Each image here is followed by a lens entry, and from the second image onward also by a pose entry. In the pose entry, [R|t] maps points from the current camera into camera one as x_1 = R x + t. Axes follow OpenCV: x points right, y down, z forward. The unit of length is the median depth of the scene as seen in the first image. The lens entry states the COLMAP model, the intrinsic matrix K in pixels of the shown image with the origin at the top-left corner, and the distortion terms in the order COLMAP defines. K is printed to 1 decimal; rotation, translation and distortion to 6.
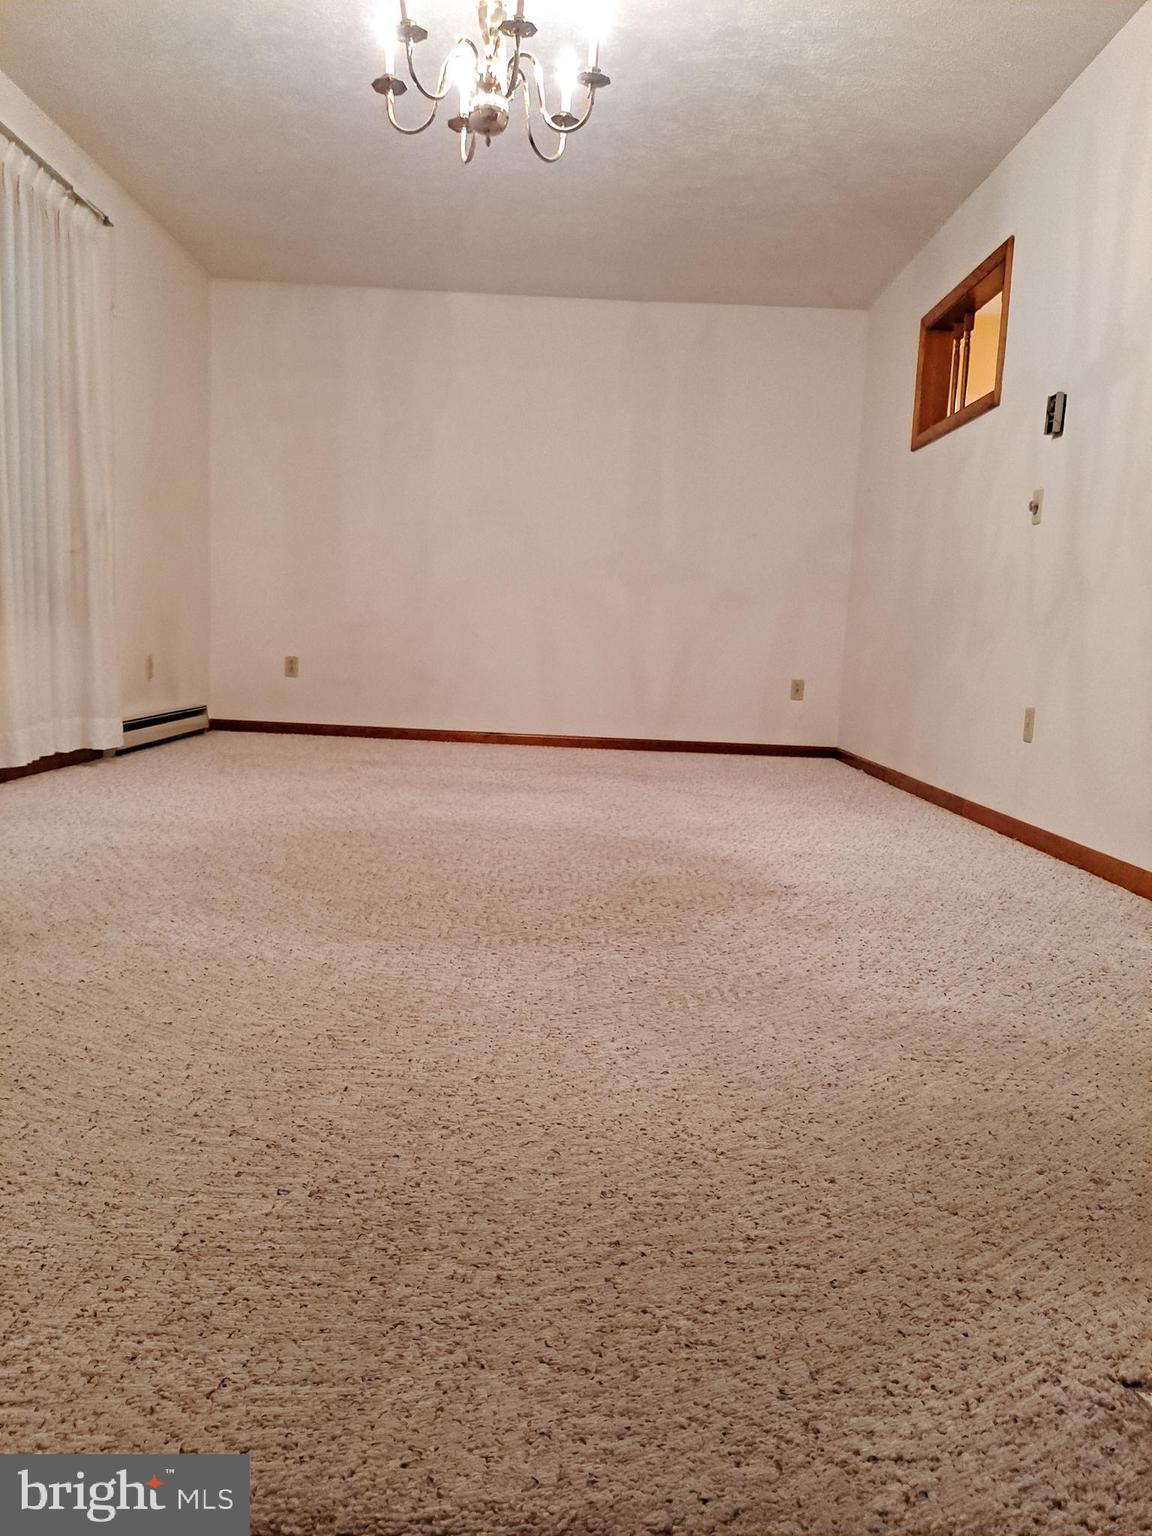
lens RADIAL K [[1100.4, 0, 571.5], [0, 1100.4, 769.2], [0, 0, 1]] dist [0.053867, -0.044836]
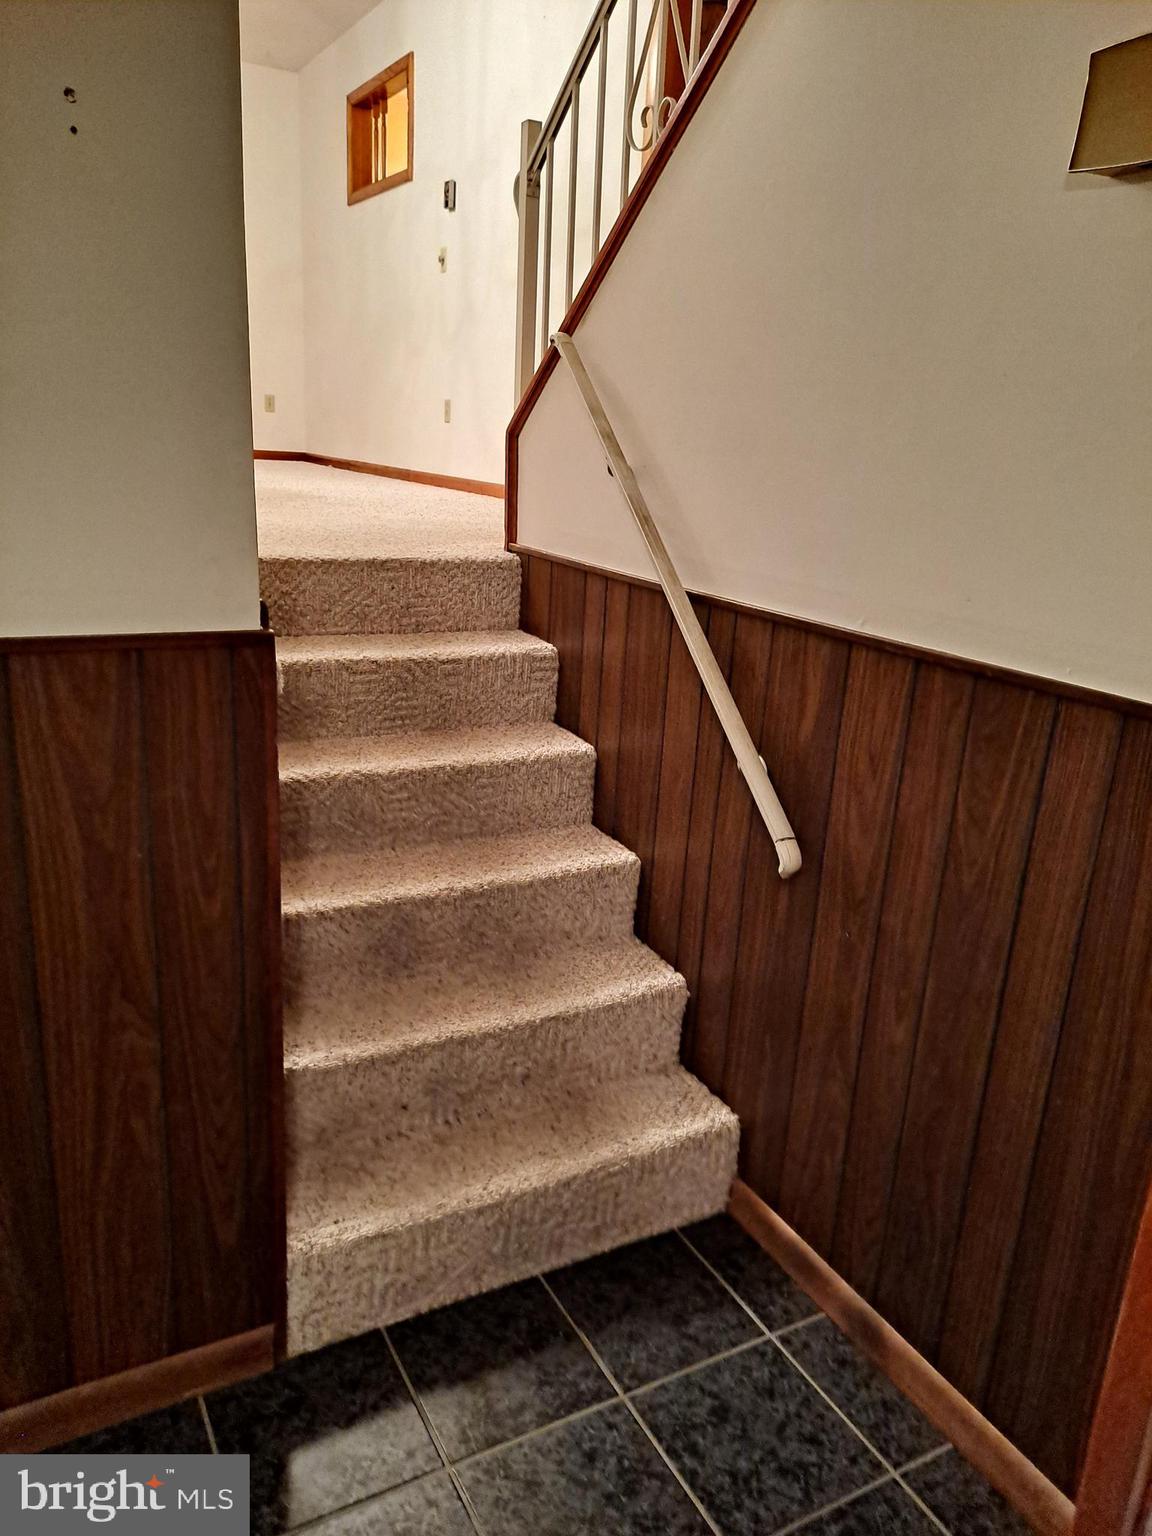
lens RADIAL K [[1100.4, 0, 576.0], [0, 1100.4, 765.2], [0, 0, 1]] dist [0.053867, -0.044836]
pose [[0.871715, -0.129635, 0.472555, -0.240047], [0.033798, 0.977980, 0.205942, 0.138435], [-0.488847, -0.163551, 0.856901, -0.526067]]
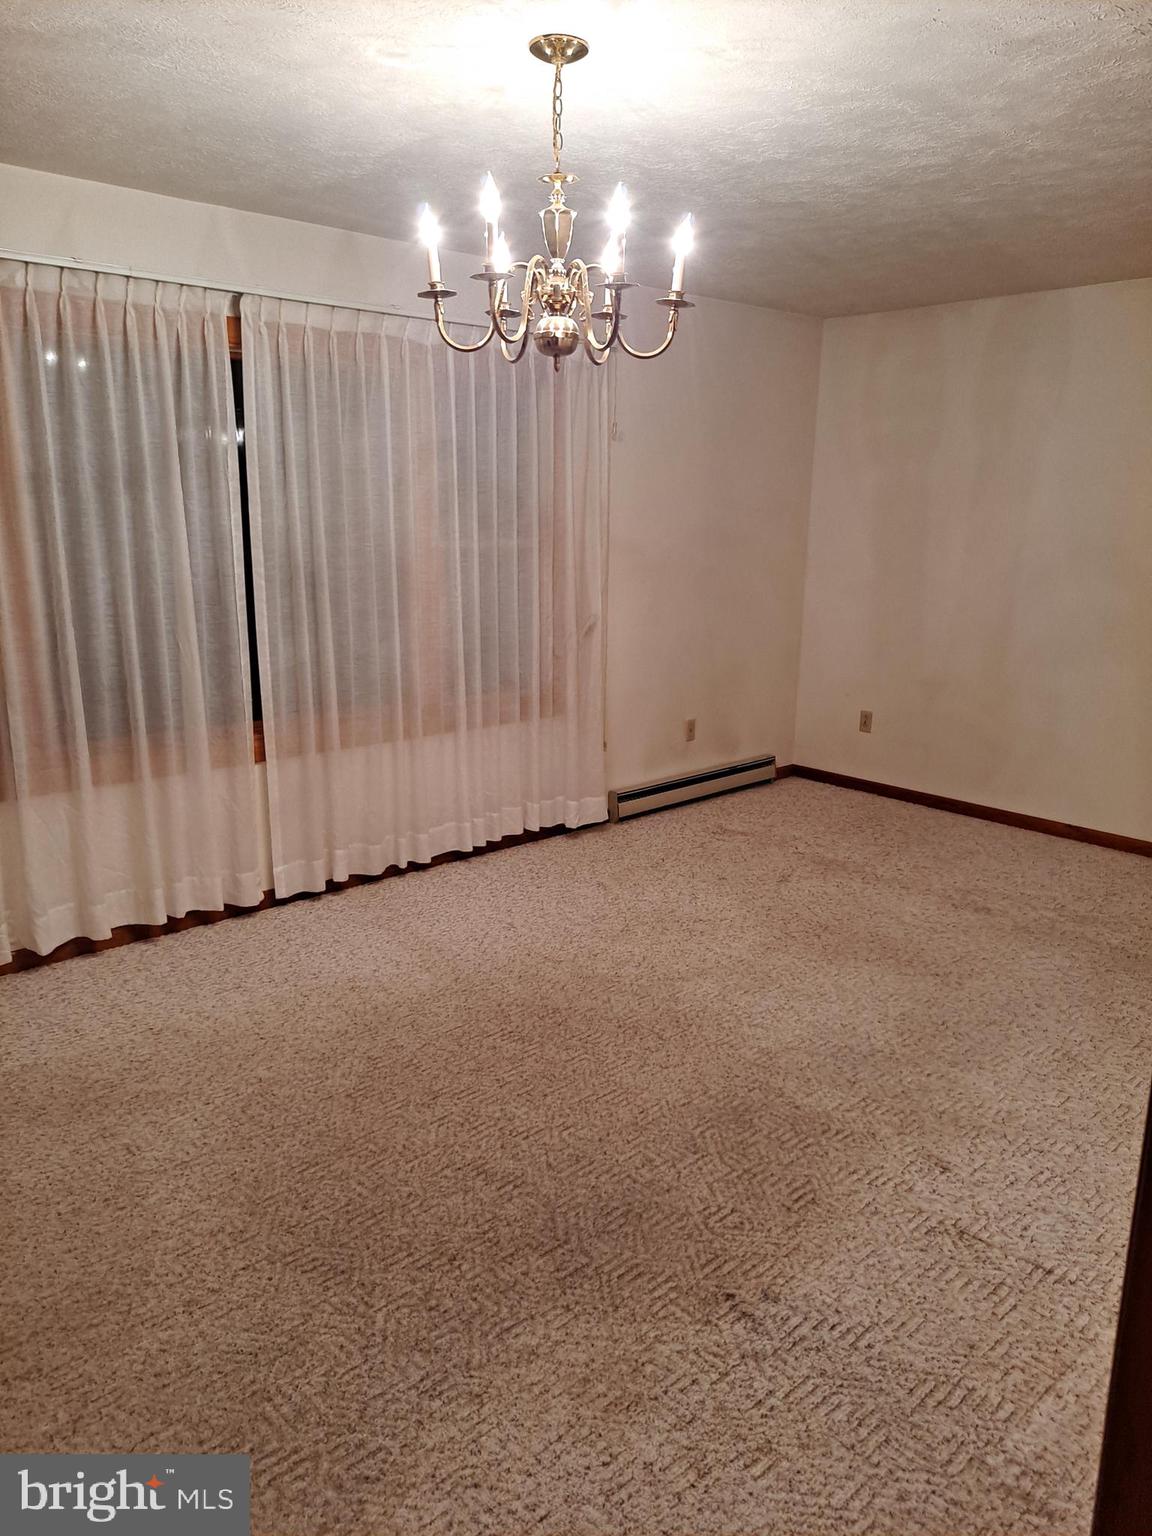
lens RADIAL K [[1100.4, 0, 576.7], [0, 1100.4, 765.4], [0, 0, 1]] dist [0.053867, -0.044836]
pose [[0.674266, 0.133059, -0.726402, 0.477667], [-0.066337, 0.990571, 0.119872, -0.265809], [0.735503, -0.032639, 0.676735, 0.297925]]
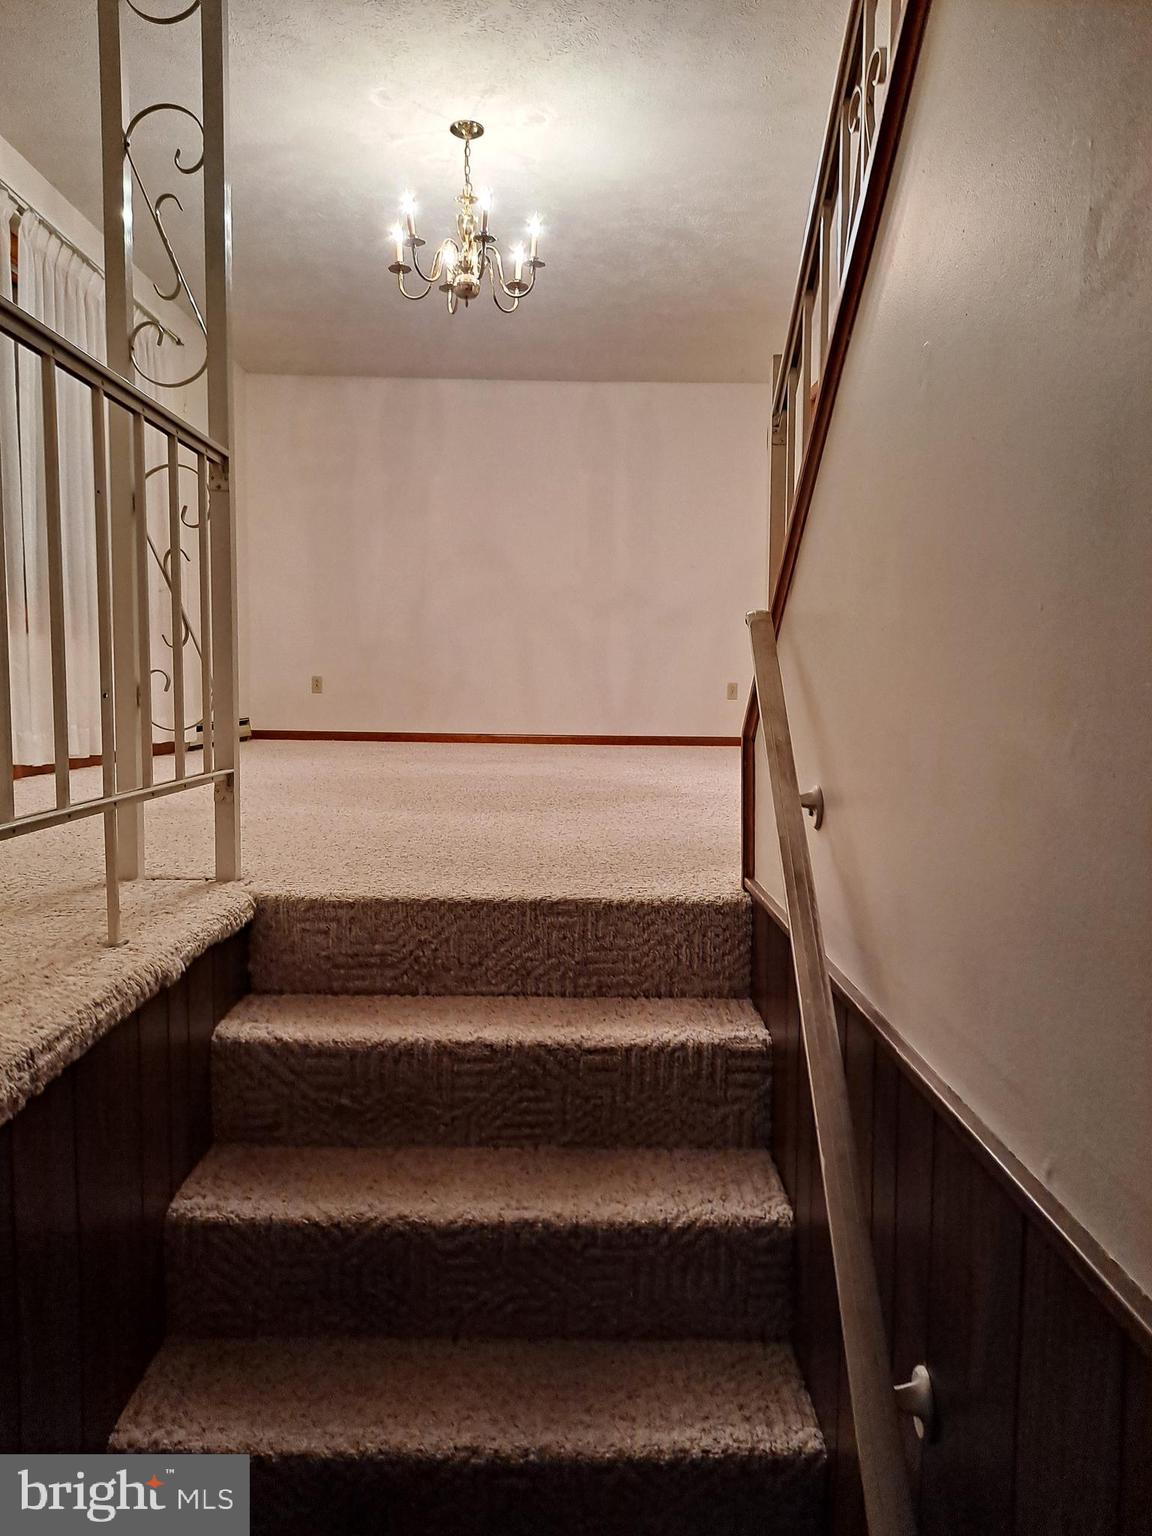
lens RADIAL K [[1100.4, 0, 575.8], [0, 1100.4, 768.0], [0, 0, 1]] dist [0.053867, -0.044836]
pose [[0.999380, -0.033802, 0.009857, 0.028961], [0.034204, 0.998443, -0.044053, 0.108083], [-0.008353, 0.044363, 0.998981, -0.375010]]
